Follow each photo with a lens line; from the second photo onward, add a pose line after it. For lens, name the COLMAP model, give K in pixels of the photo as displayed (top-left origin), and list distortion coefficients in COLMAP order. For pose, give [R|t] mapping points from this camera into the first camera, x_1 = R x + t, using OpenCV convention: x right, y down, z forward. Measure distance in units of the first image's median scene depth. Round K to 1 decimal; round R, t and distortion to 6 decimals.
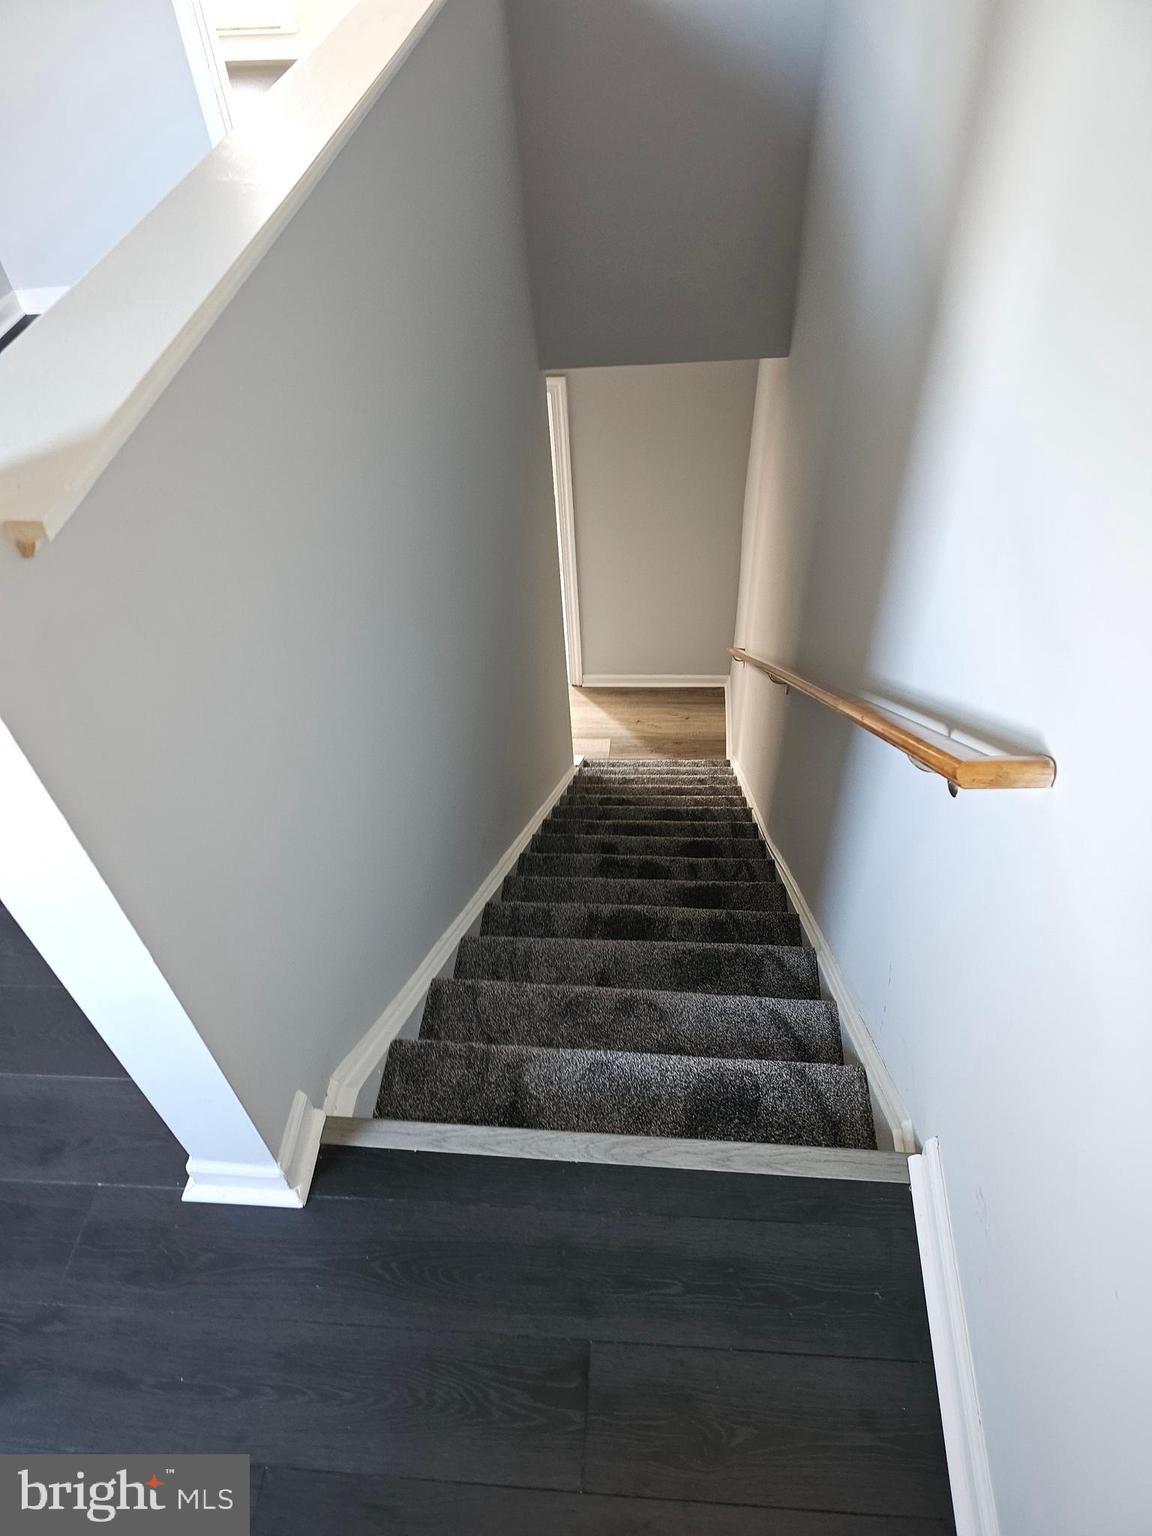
lens RADIAL K [[1044.6, 0, 580.4], [0, 1044.6, 761.0], [0, 0, 1]] dist [0.078515, -0.064343]
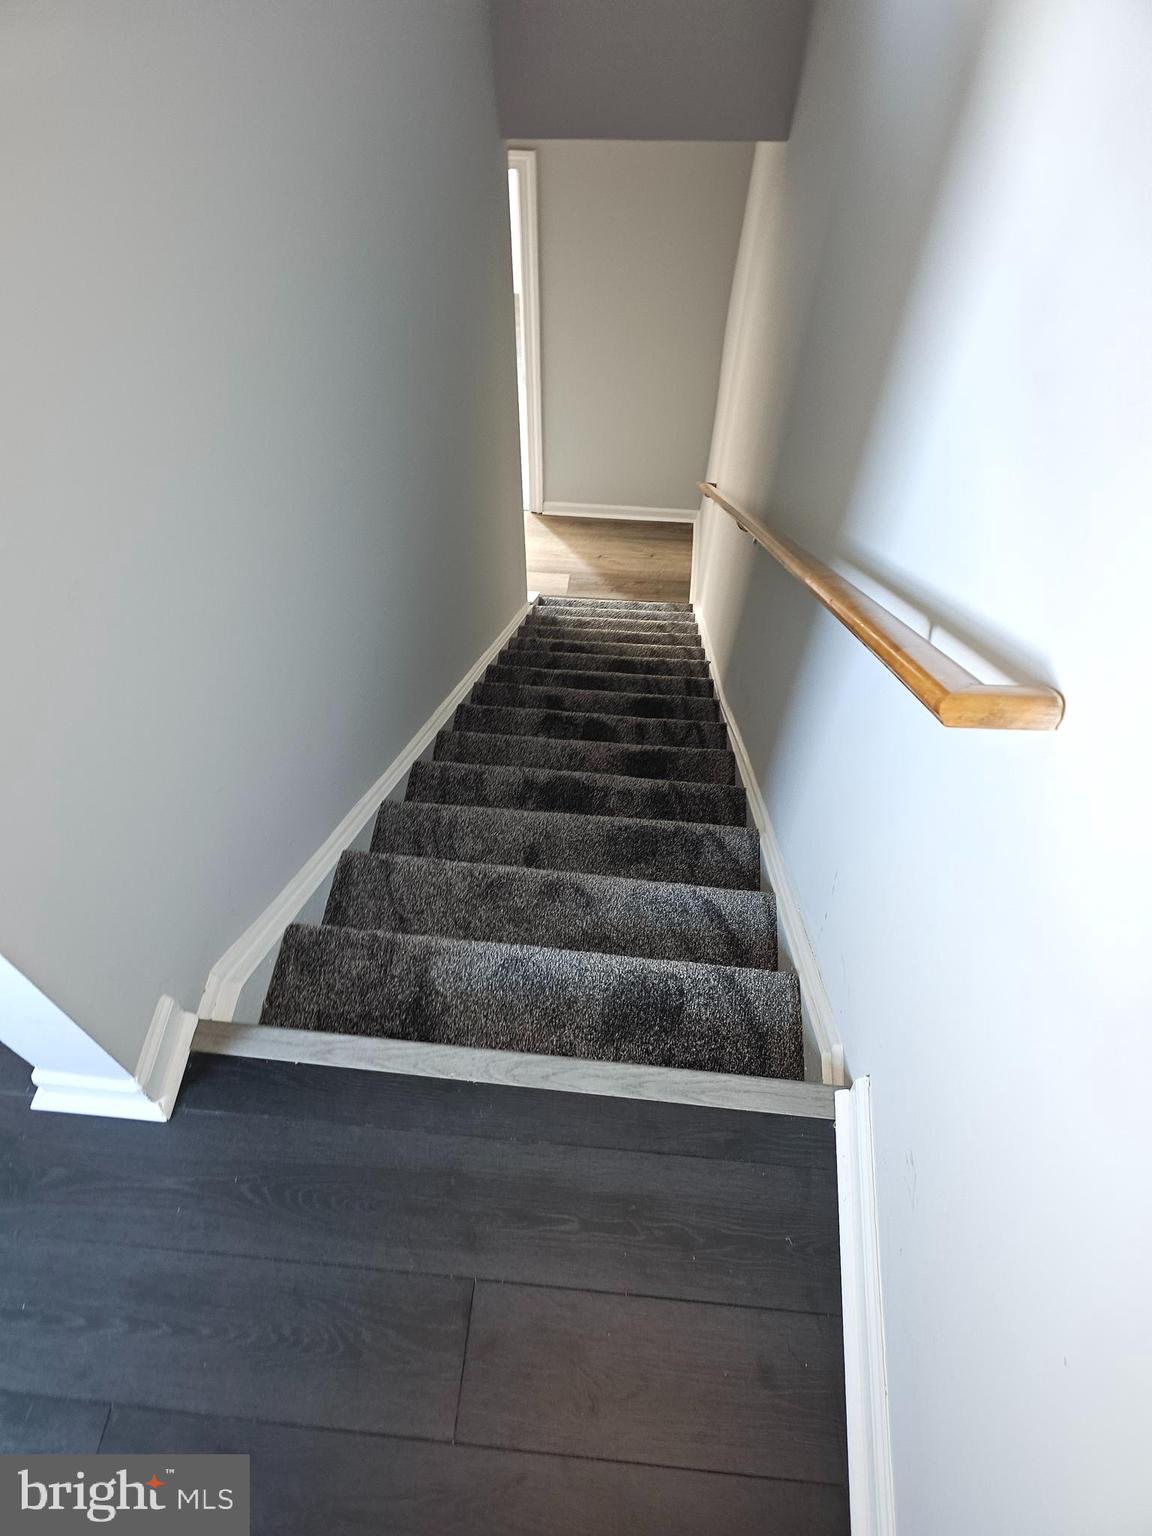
lens RADIAL K [[1044.6, 0, 574.3], [0, 1044.6, 768.6], [0, 0, 1]] dist [0.078515, -0.064343]
pose [[0.998488, 0.043475, 0.033636, 0.033803], [-0.048575, 0.984287, 0.169761, -0.037115], [-0.025727, -0.171138, 0.984911, 0.127478]]
